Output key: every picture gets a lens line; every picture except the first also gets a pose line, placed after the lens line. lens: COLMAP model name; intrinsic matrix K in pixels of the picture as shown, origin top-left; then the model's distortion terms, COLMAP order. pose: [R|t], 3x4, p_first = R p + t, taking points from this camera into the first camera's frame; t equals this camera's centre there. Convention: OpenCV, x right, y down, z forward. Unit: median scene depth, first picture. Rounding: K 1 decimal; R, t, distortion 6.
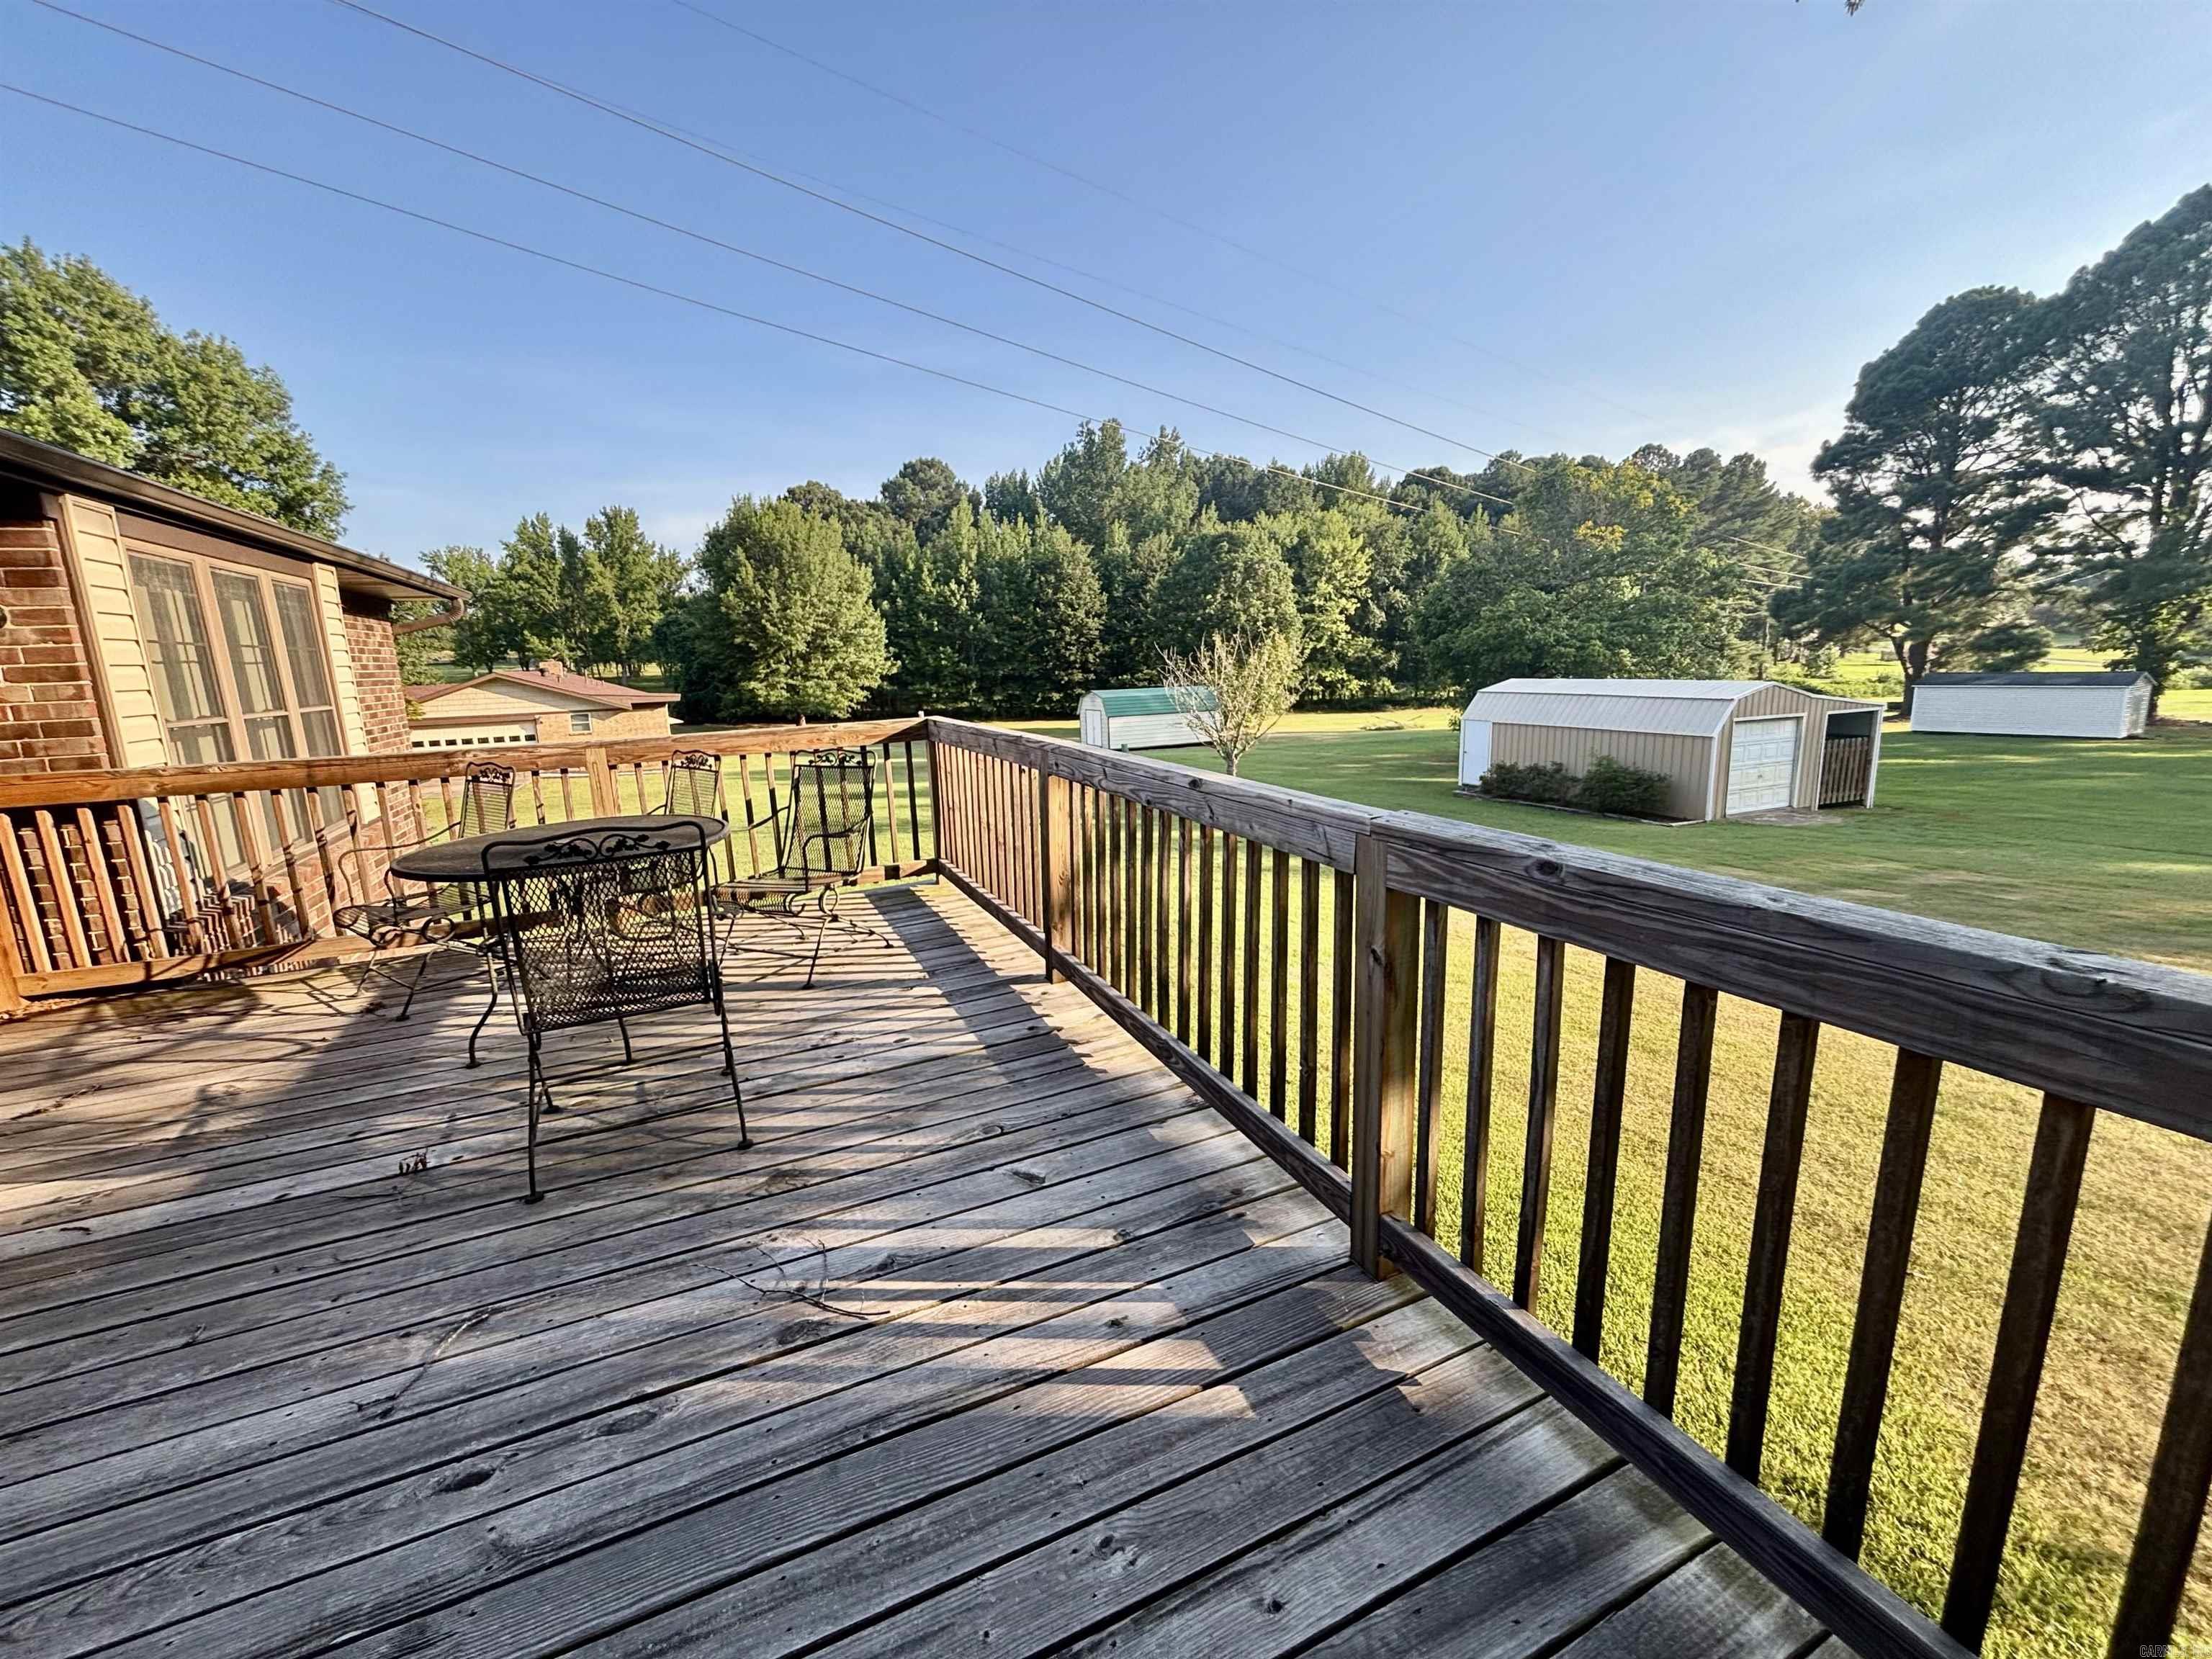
lens RADIAL K [[911.6, 0, 1110.8], [0, 911.6, 824.8], [0, 0, 1]] dist [0.000170, 0.000617]
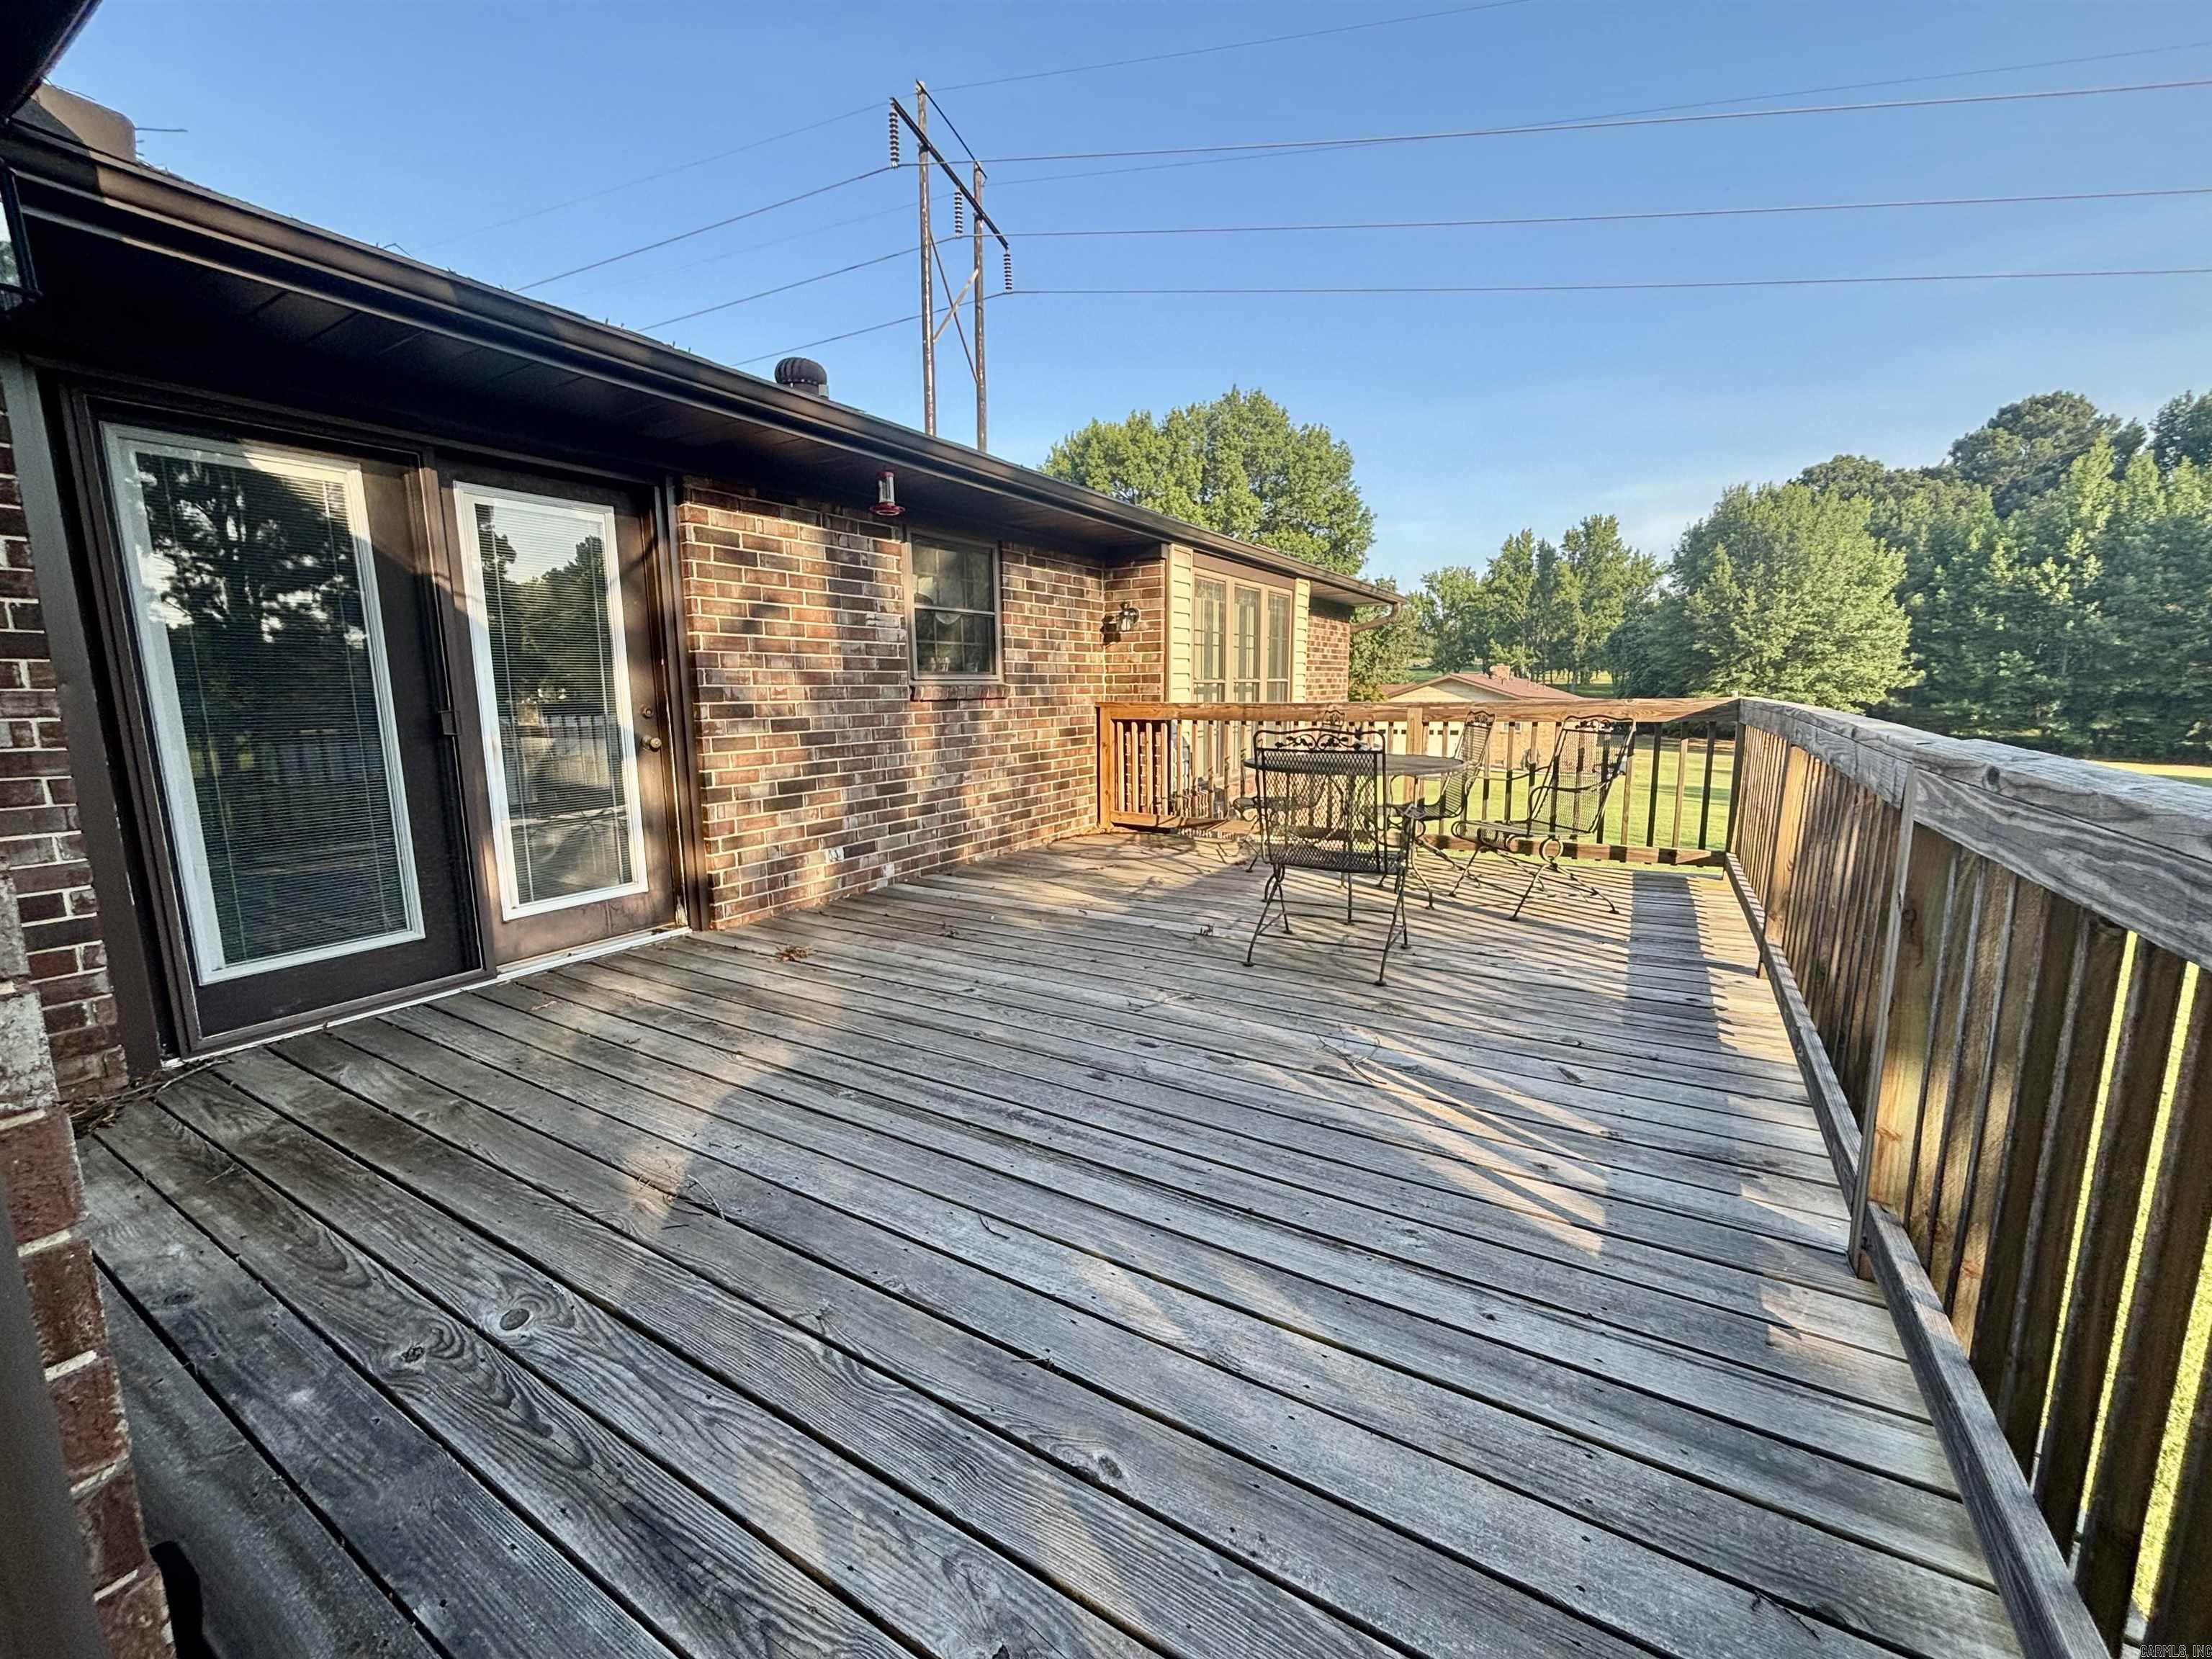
lens RADIAL K [[899.8, 0, 1109.2], [0, 899.8, 836.5], [0, 0, 1]] dist [0.008766, 0.000550]
pose [[0.575309, 0.163898, -0.801347, 0.027097], [-0.159525, 0.983388, 0.086602, 0.006117], [0.802229, 0.078012, 0.591897, -0.007897]]
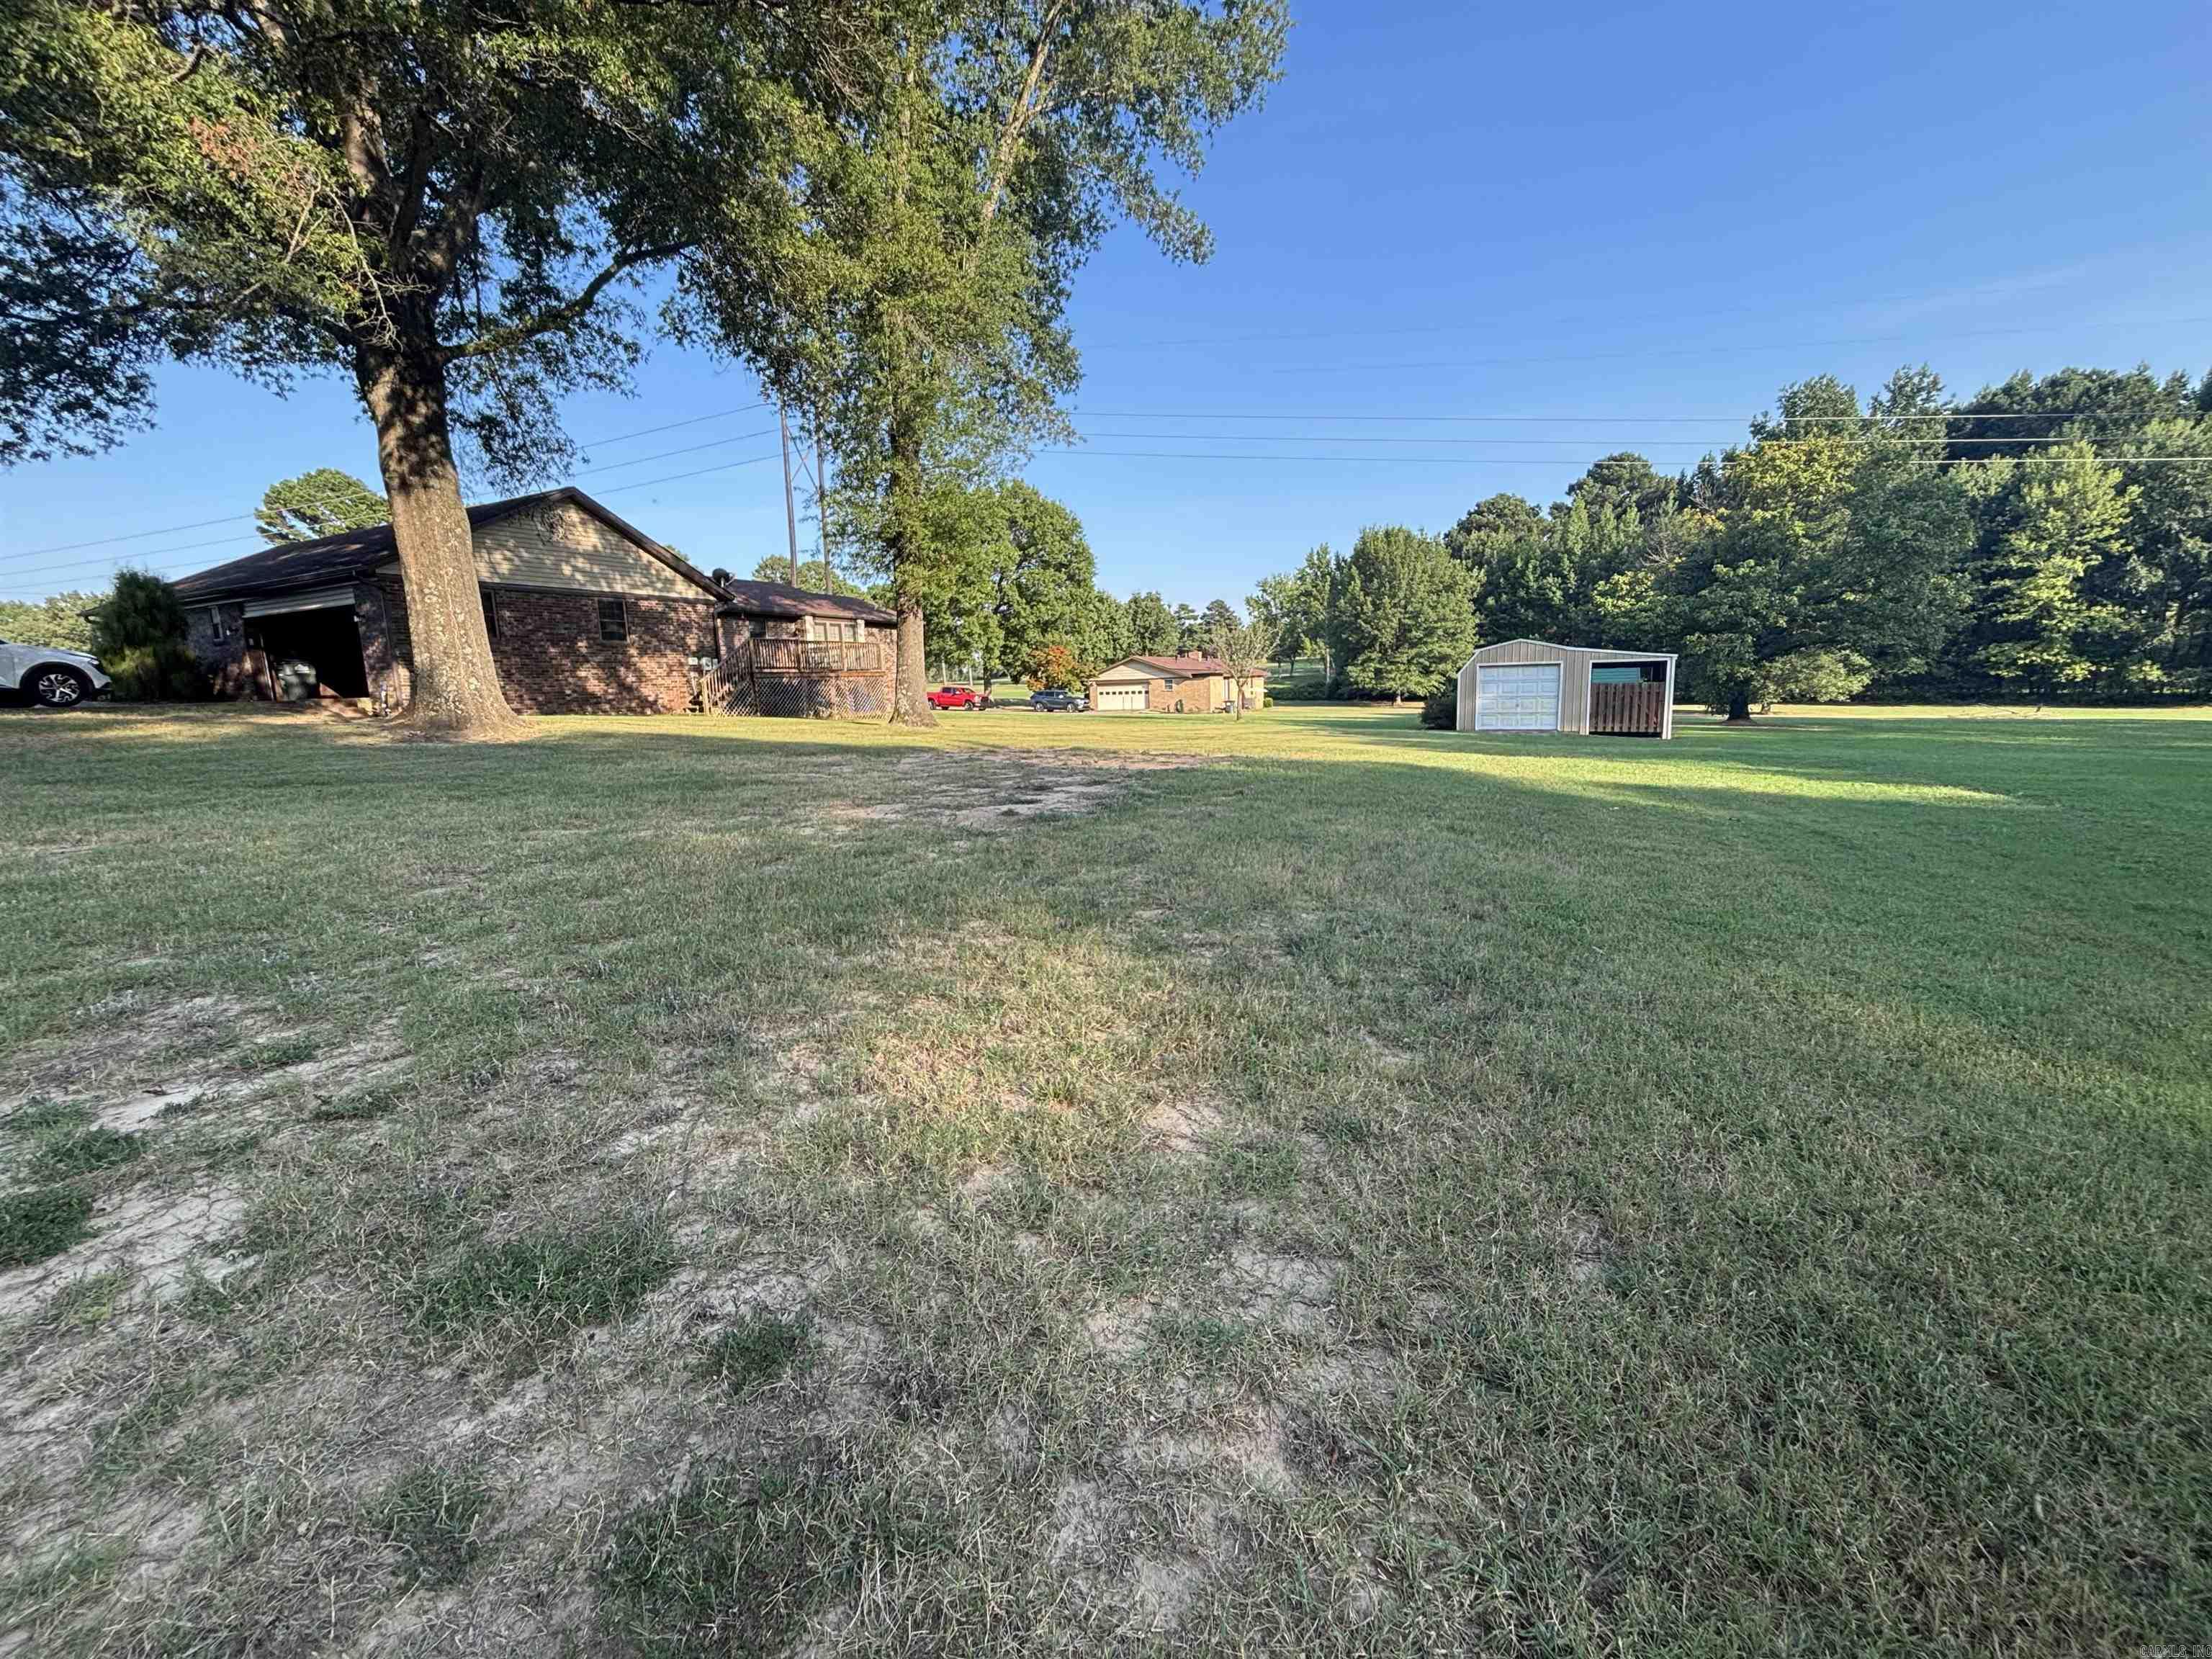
lens RADIAL K [[881.9, 0, 1107.6], [0, 881.9, 832.0], [0, 0, 1]] dist [0.000023, -0.003844]
pose [[0.637464, 0.136679, -0.758260, 0.791852], [-0.124582, 0.989474, 0.073621, 0.068581], [0.760341, 0.047535, 0.647782, -0.210149]]
